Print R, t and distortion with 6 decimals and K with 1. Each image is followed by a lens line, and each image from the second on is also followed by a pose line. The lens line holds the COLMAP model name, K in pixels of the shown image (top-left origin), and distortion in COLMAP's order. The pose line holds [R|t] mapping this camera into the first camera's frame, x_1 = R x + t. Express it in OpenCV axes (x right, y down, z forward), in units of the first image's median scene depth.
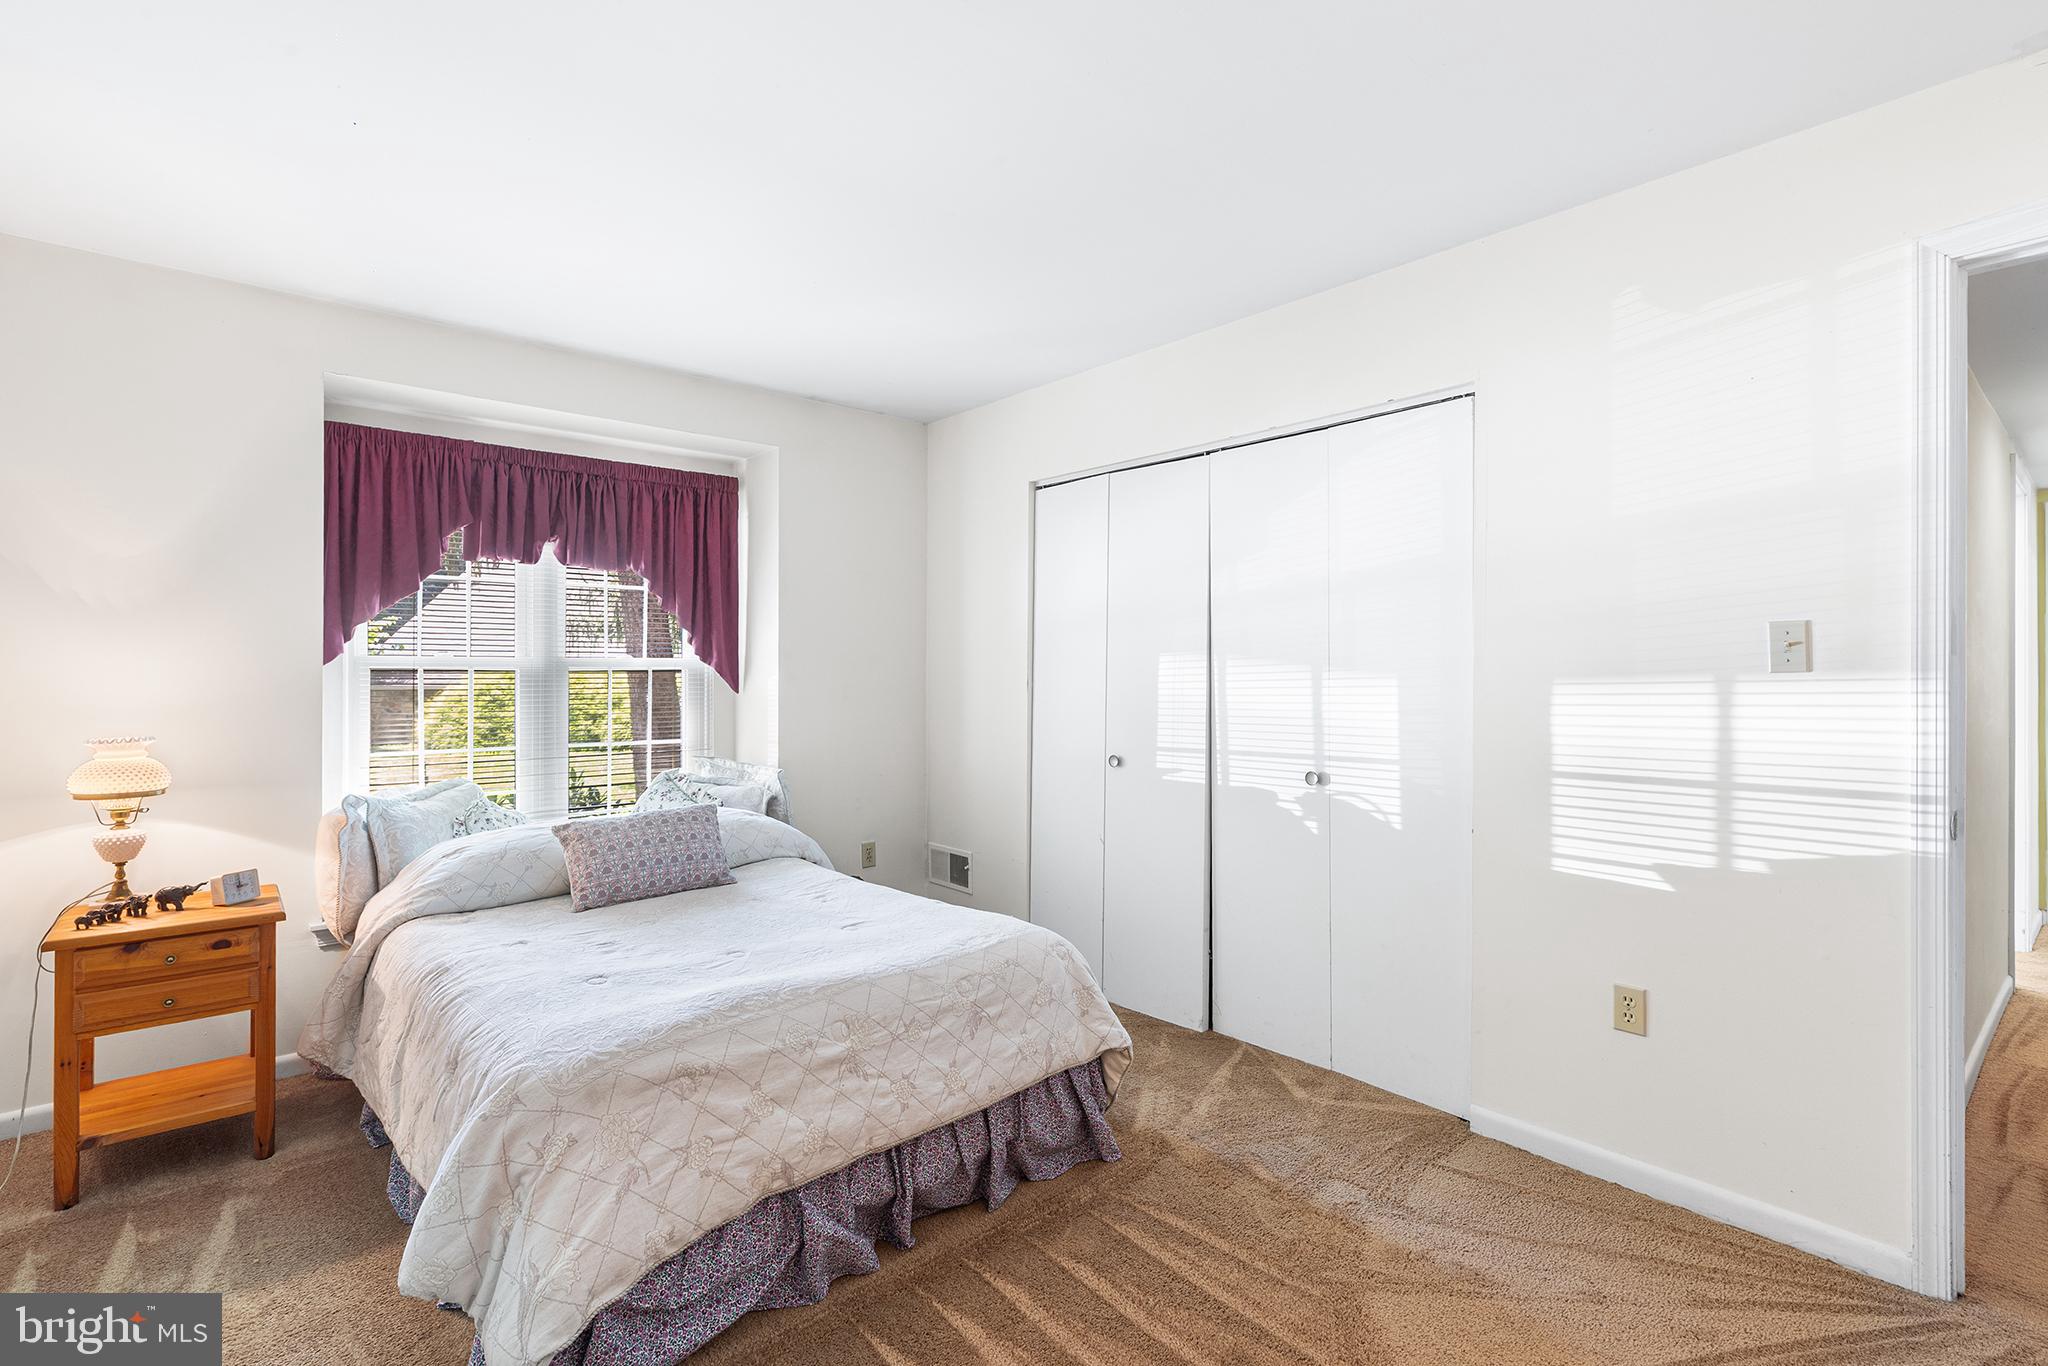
lens RADIAL K [[952.7, 0, 1017.6], [0, 952.7, 661.0], [0, 0, 1]] dist [0.002927, 0.000265]
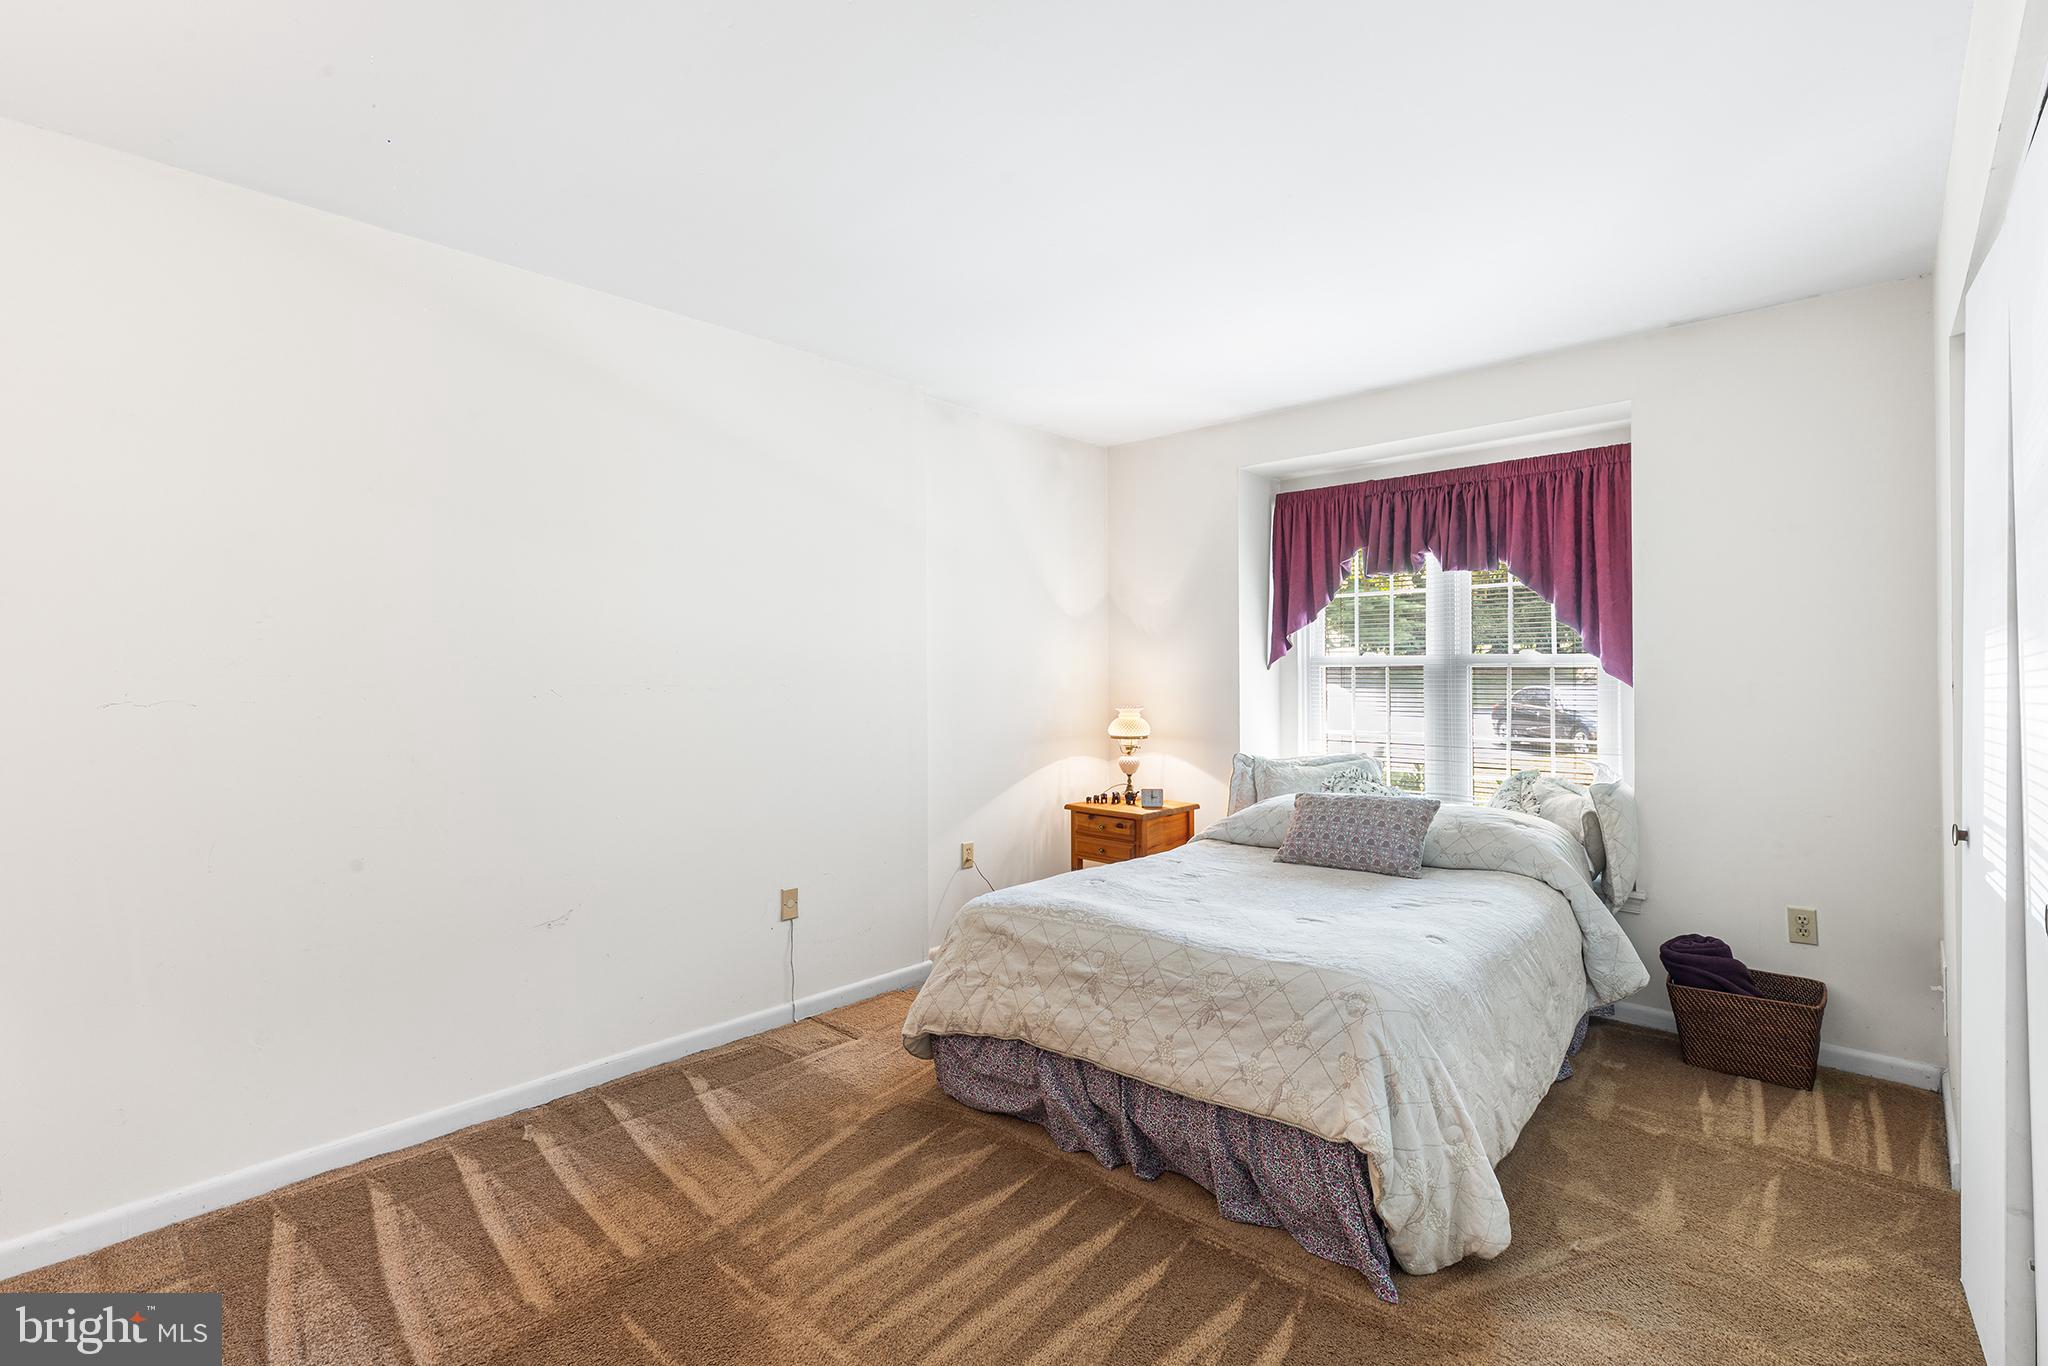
lens RADIAL K [[924.5, 0, 1025.5], [0, 924.5, 644.4], [0, 0, 1]] dist [0.001405, -0.000856]
pose [[0.118229, -0.026629, -0.992629, 0.802390], [0.016041, 0.999561, -0.024905, 0.004153], [0.992857, -0.012978, 0.118604, 0.606482]]
